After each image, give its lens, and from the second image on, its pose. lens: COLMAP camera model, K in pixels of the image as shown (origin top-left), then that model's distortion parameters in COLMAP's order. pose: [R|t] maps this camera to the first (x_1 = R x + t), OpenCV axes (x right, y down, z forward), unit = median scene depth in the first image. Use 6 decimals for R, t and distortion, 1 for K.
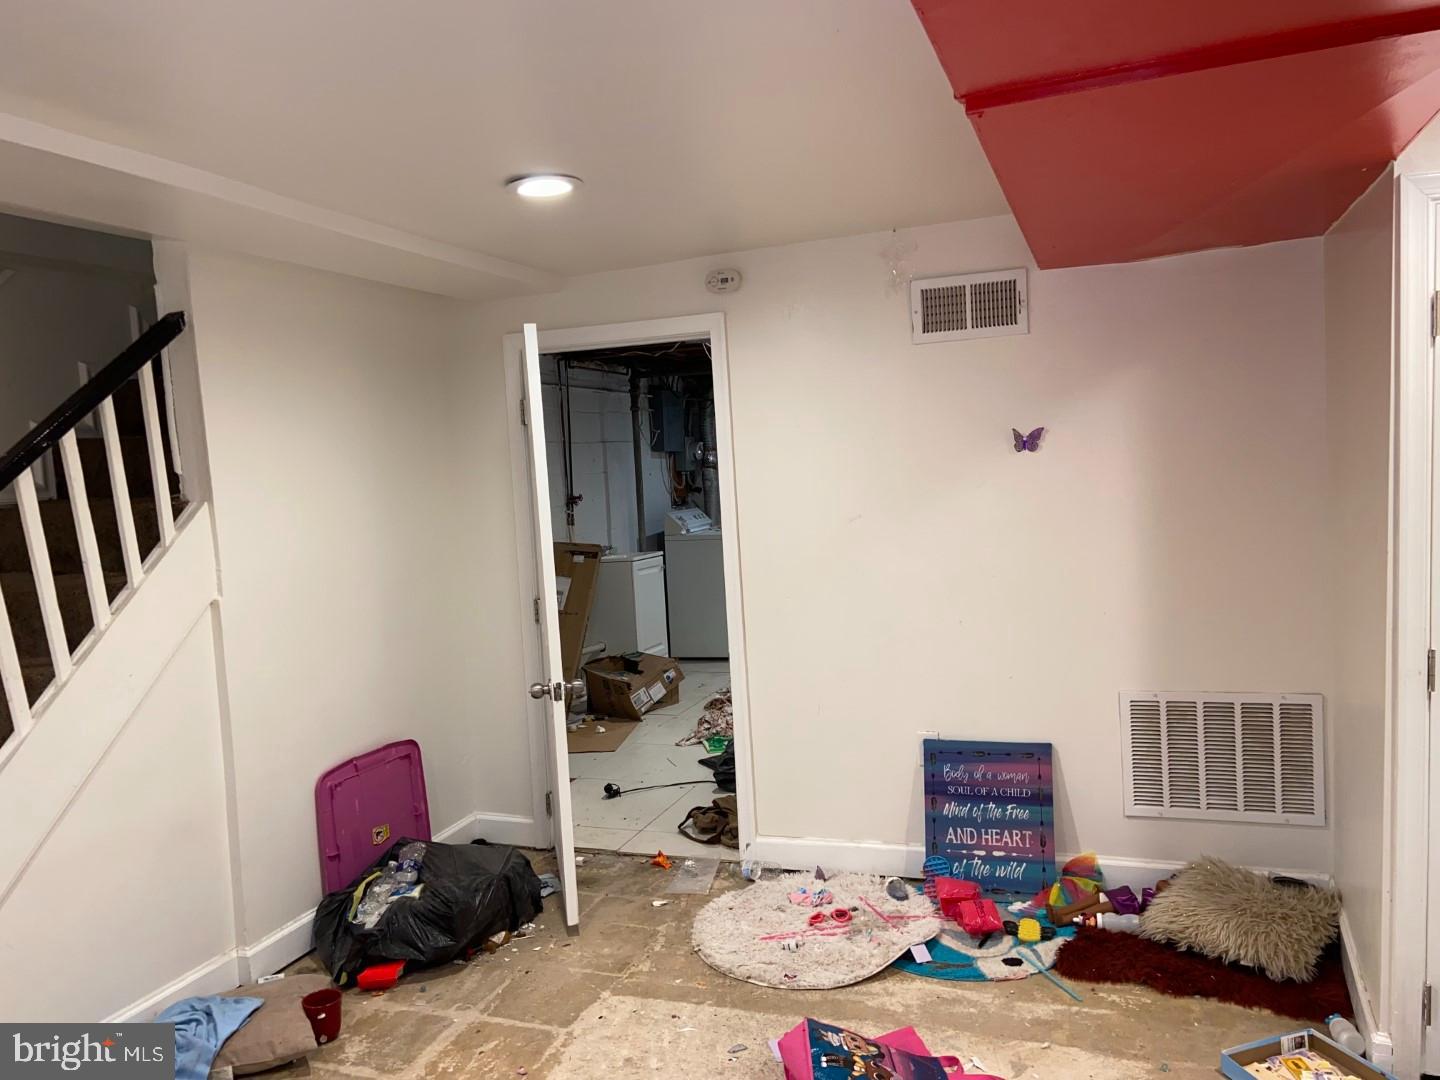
lens RADIAL K [[1093.5, 0, 720.0], [0, 1093.5, 540.0], [0, 0, 1]] dist [0.119410, -0.146867]
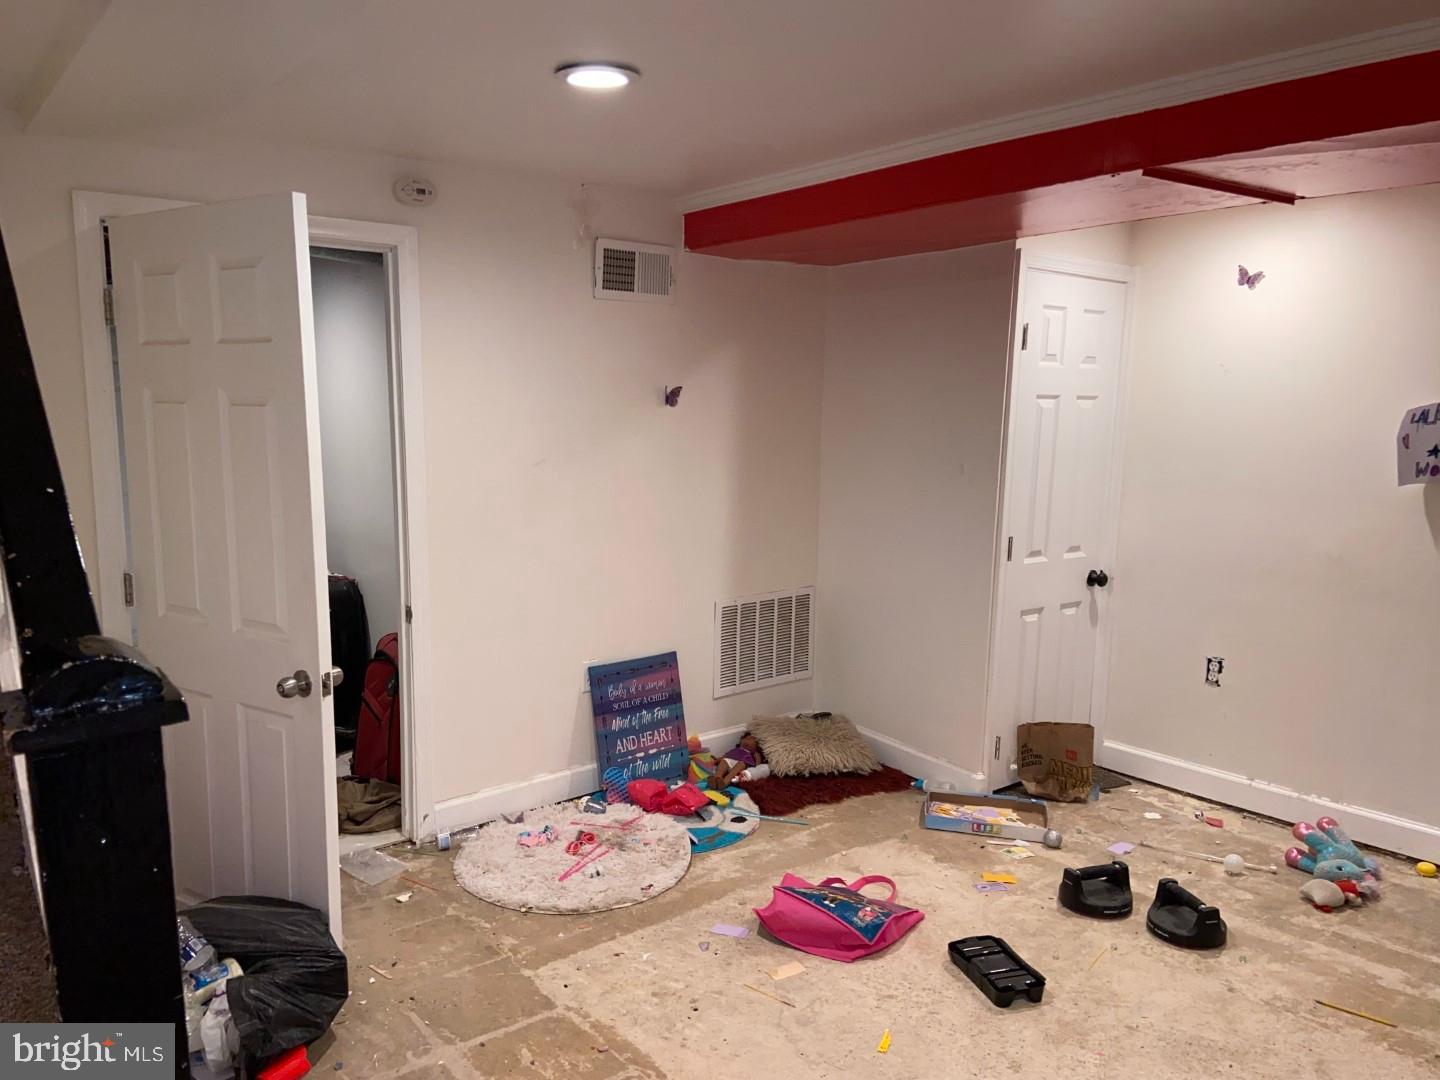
lens RADIAL K [[1116.6, 0, 719.7], [0, 1116.6, 560.9], [0, 0, 1]] dist [0.082402, -0.001917]
pose [[0.514029, -0.068750, 0.855013, -0.713737], [0.022343, 0.997518, 0.066776, 0.005772], [-0.857482, -0.015221, 0.514289, 0.339084]]
